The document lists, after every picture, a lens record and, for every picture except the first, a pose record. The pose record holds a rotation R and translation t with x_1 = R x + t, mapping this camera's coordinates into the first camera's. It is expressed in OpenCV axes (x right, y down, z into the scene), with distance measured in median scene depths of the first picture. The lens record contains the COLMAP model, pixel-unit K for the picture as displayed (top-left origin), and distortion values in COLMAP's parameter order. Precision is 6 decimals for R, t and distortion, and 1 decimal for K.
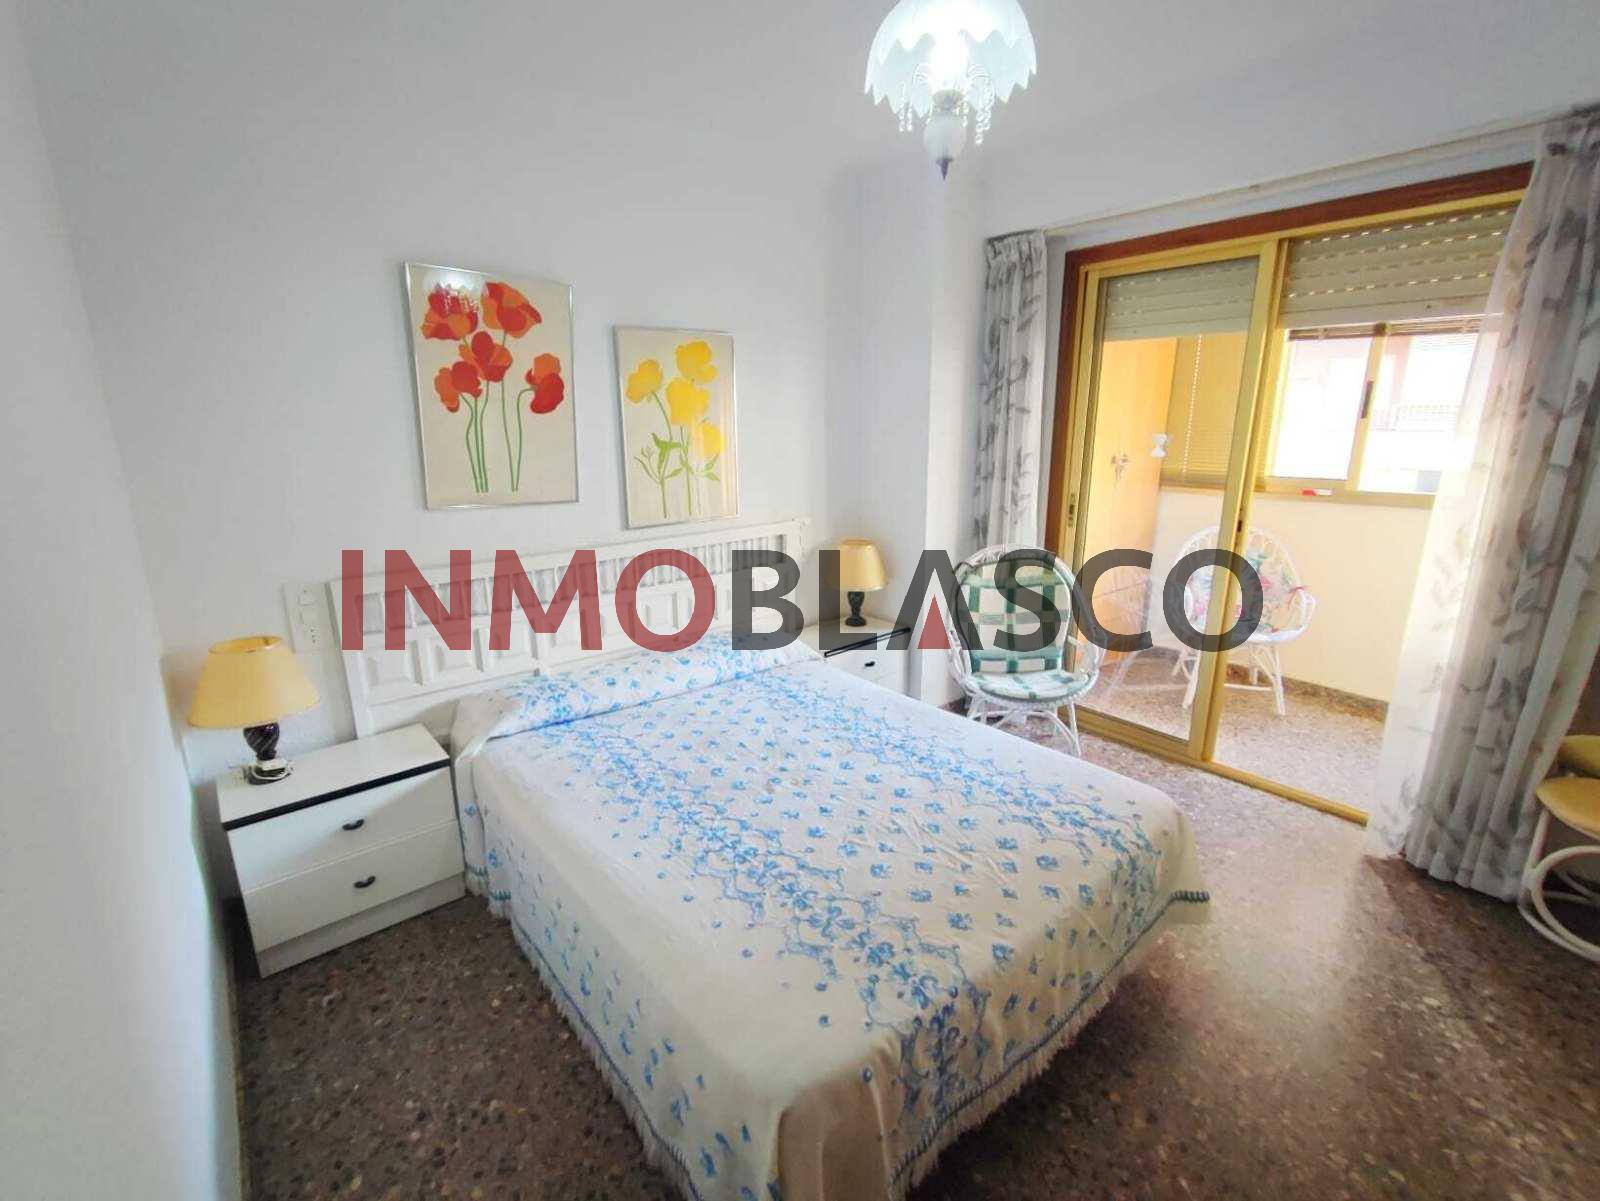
lens RADIAL K [[728.2, 0, 789.6], [0, 728.2, 600.5], [0, 0, 1]] dist [0.001785, 0.001750]
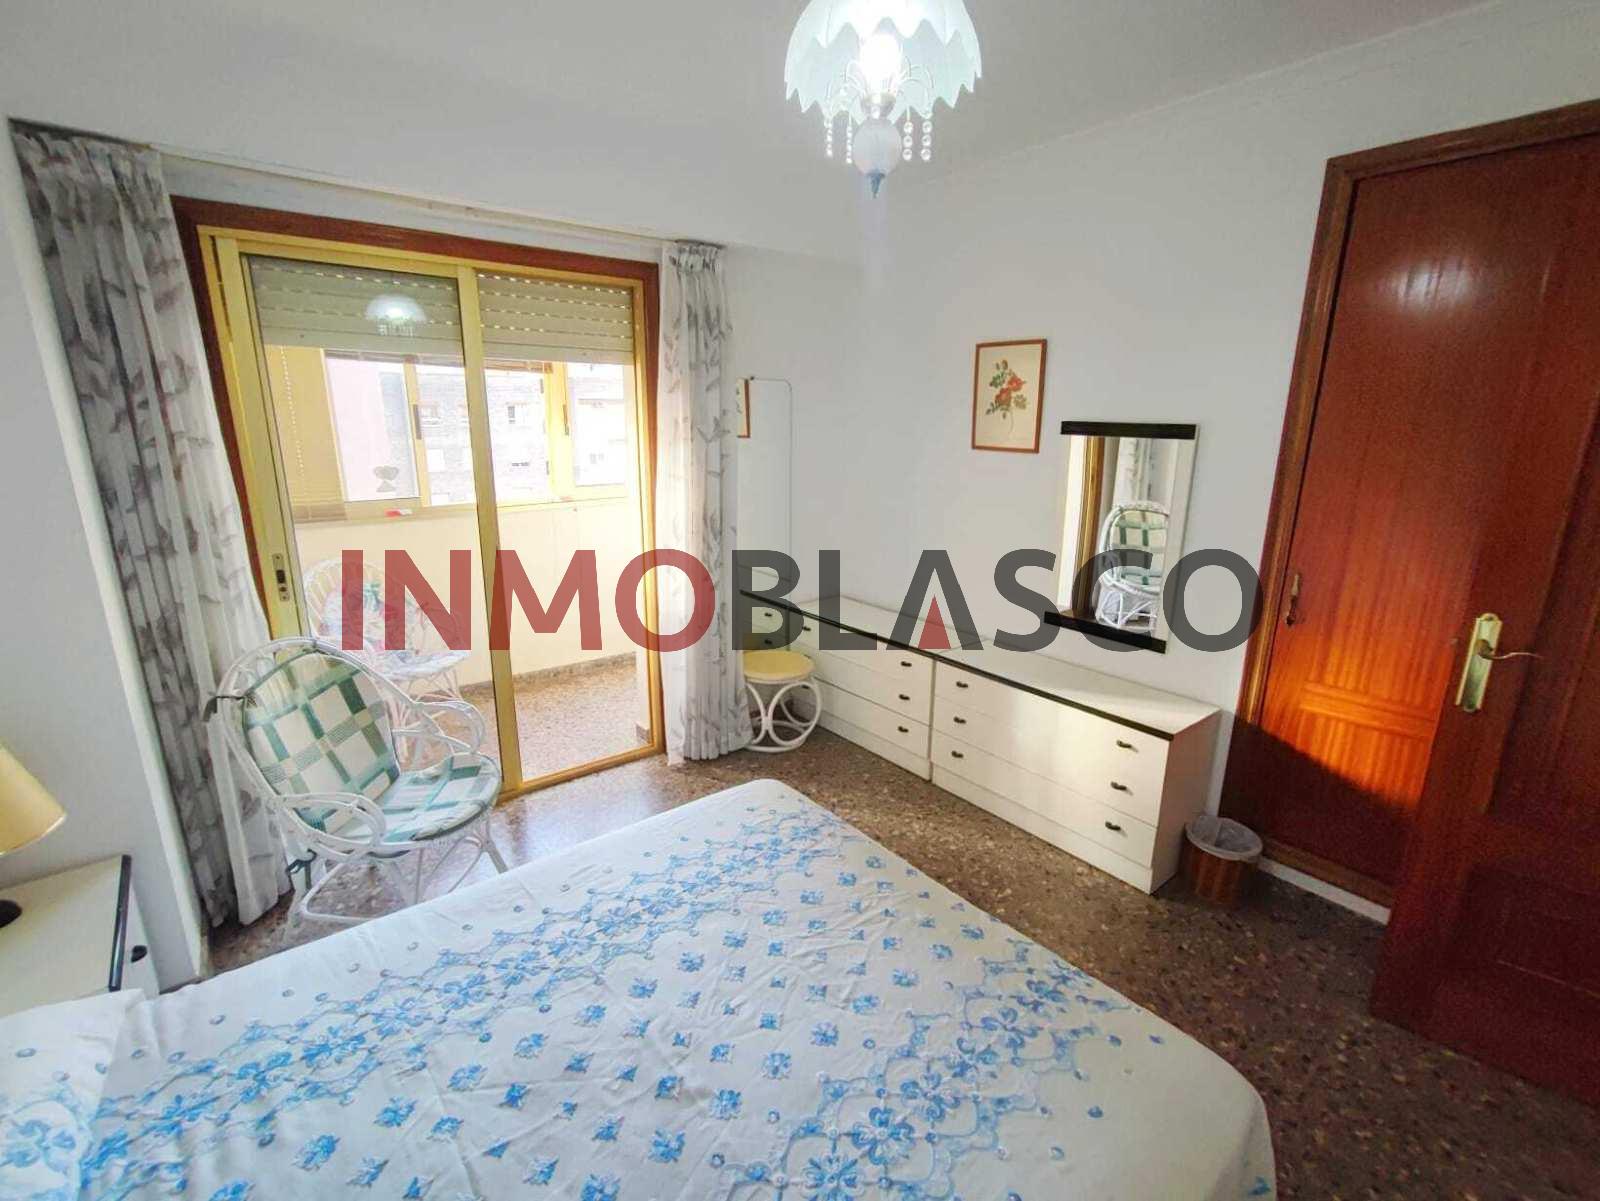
lens RADIAL K [[728.2, 0, 790.5], [0, 728.2, 603.4], [0, 0, 1]] dist [0.001785, 0.001750]
pose [[0.019614, -0.242785, 0.969882, -0.503915], [0.244444, 0.941793, 0.230810, -0.237463], [-0.969465, 0.232555, 0.077819, 0.776367]]
